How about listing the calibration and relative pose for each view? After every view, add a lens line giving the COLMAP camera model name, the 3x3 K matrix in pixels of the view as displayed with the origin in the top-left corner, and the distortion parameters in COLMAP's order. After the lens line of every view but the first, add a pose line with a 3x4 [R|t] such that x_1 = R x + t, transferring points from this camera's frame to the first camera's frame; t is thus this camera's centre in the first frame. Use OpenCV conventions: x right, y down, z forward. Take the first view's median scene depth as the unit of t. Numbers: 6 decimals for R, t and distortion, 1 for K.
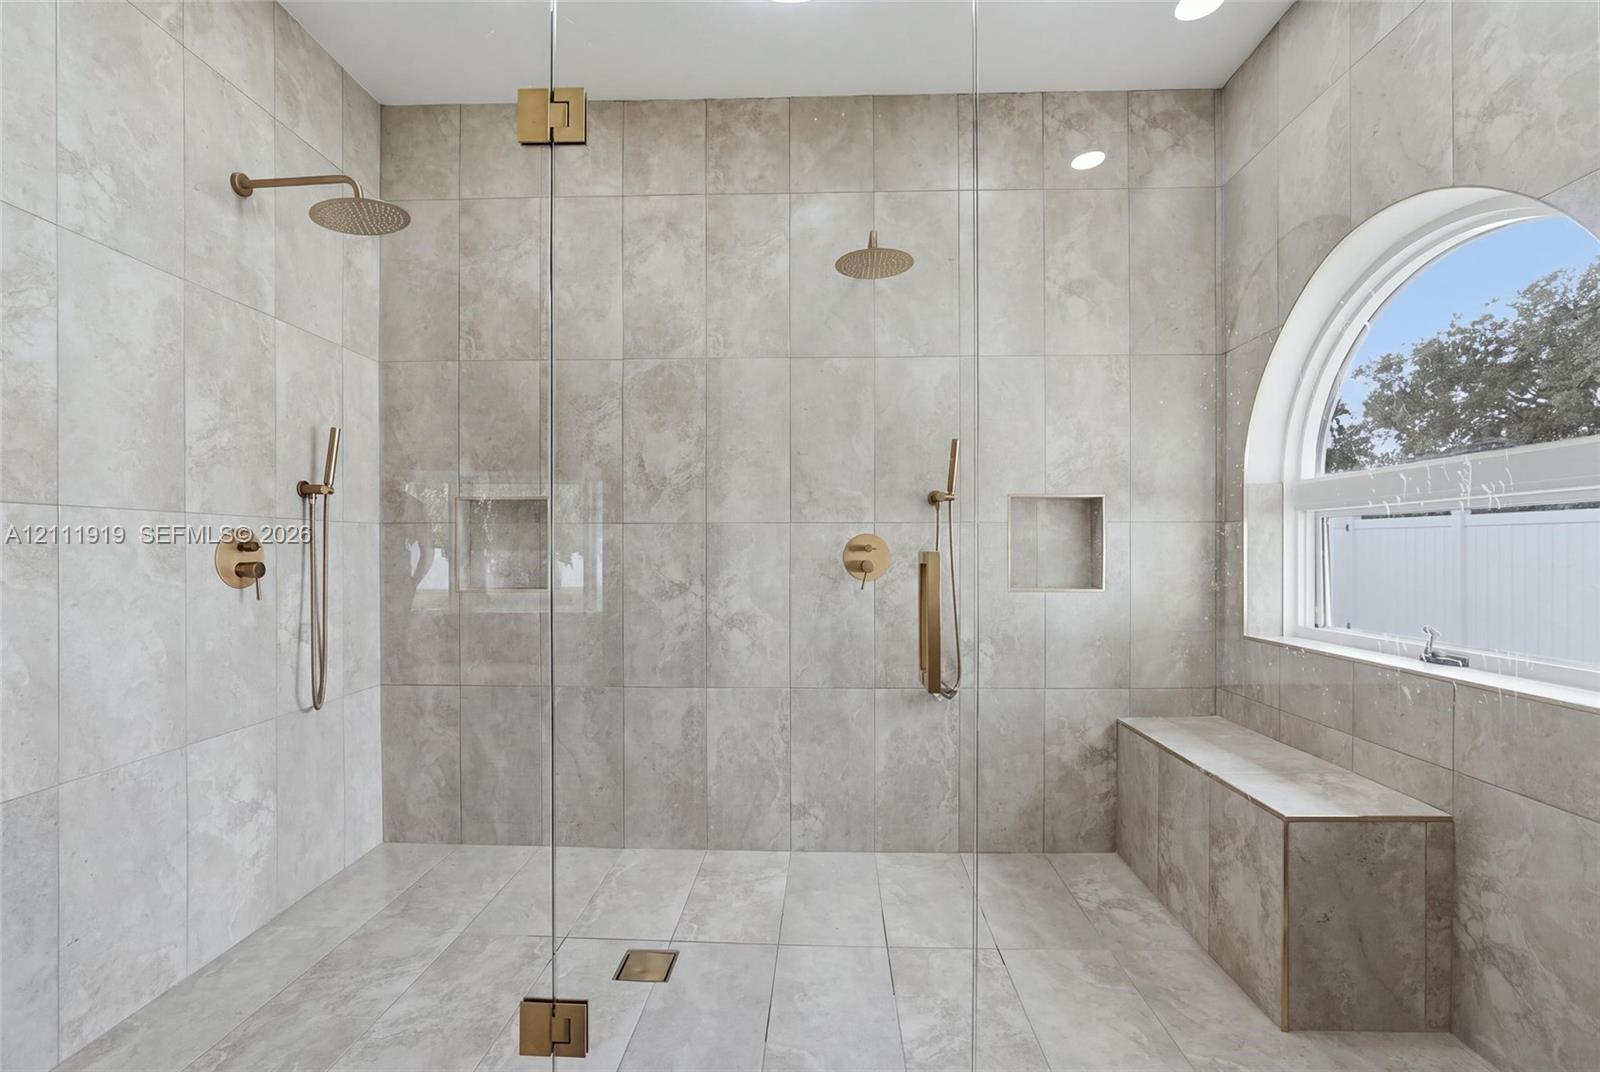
lens RADIAL K [[708.5, 0, 807.4], [0, 708.5, 550.5], [0, 0, 1]] dist [-0.011107, 0.003571]
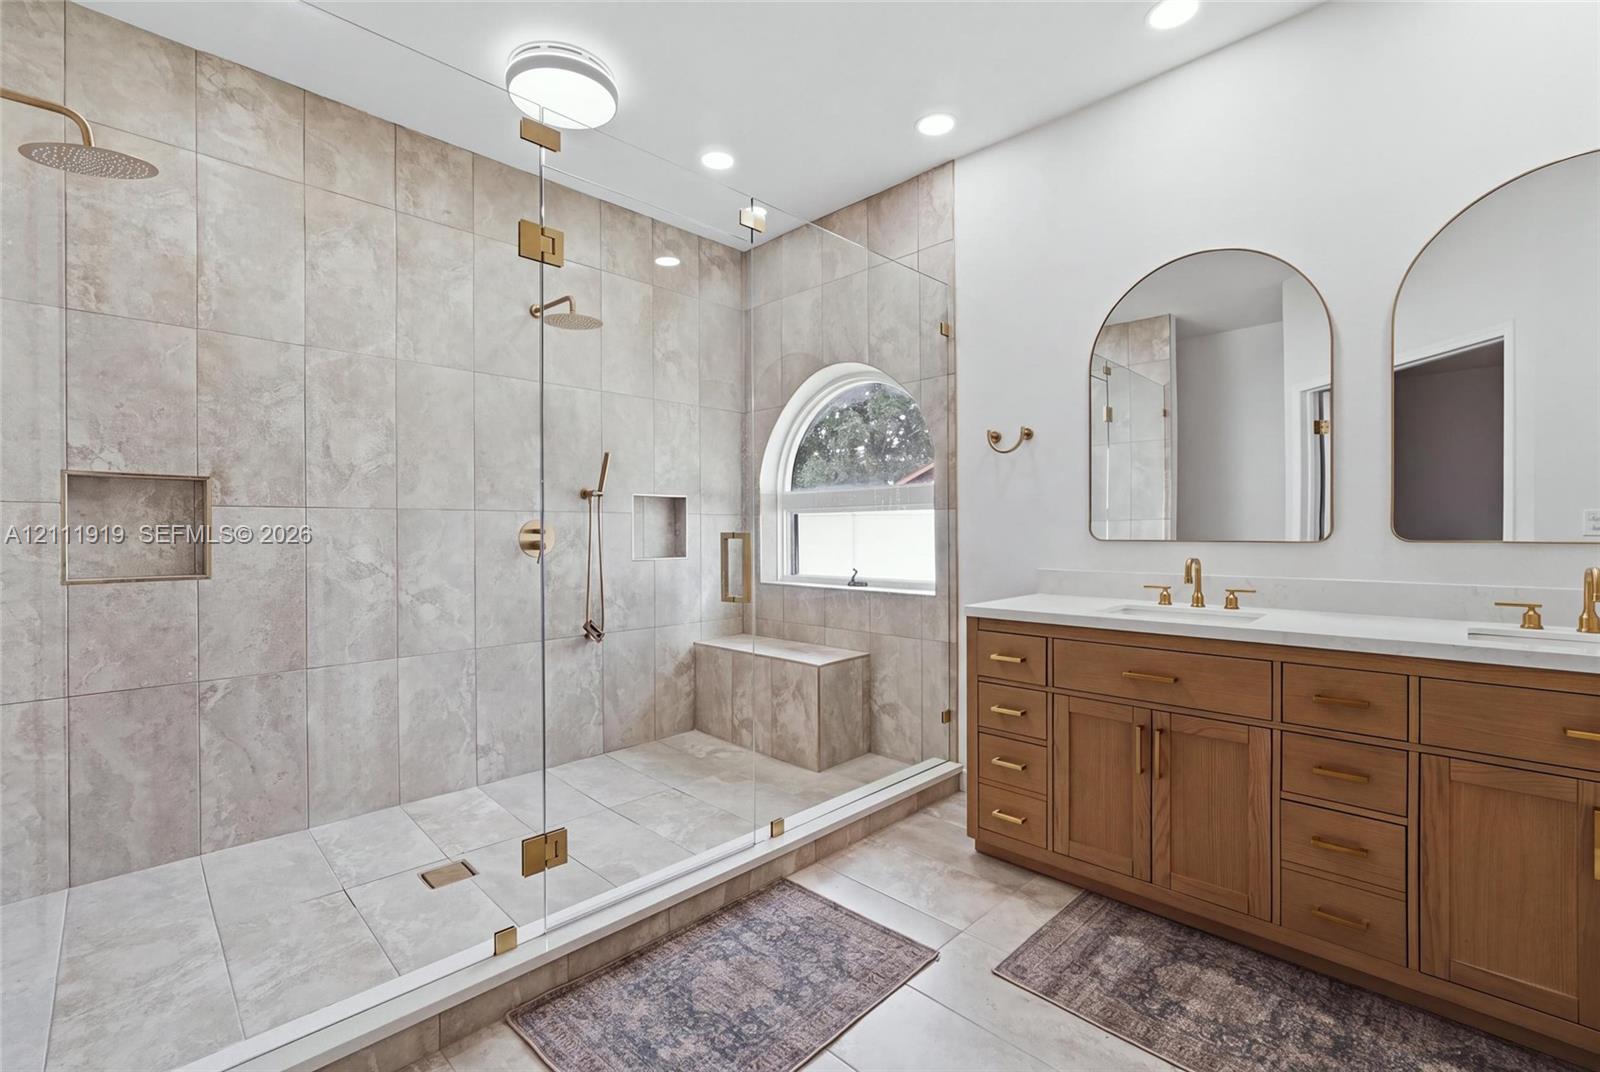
lens RADIAL K [[708.5, 0, 793.2], [0, 708.5, 525.8], [0, 0, 1]] dist [-0.011107, 0.003571]
pose [[0.680171, 0.002618, 0.733049, -0.540068], [0.003977, 0.999966, -0.007262, -0.002081], [-0.733042, 0.007855, 0.680137, -0.203419]]
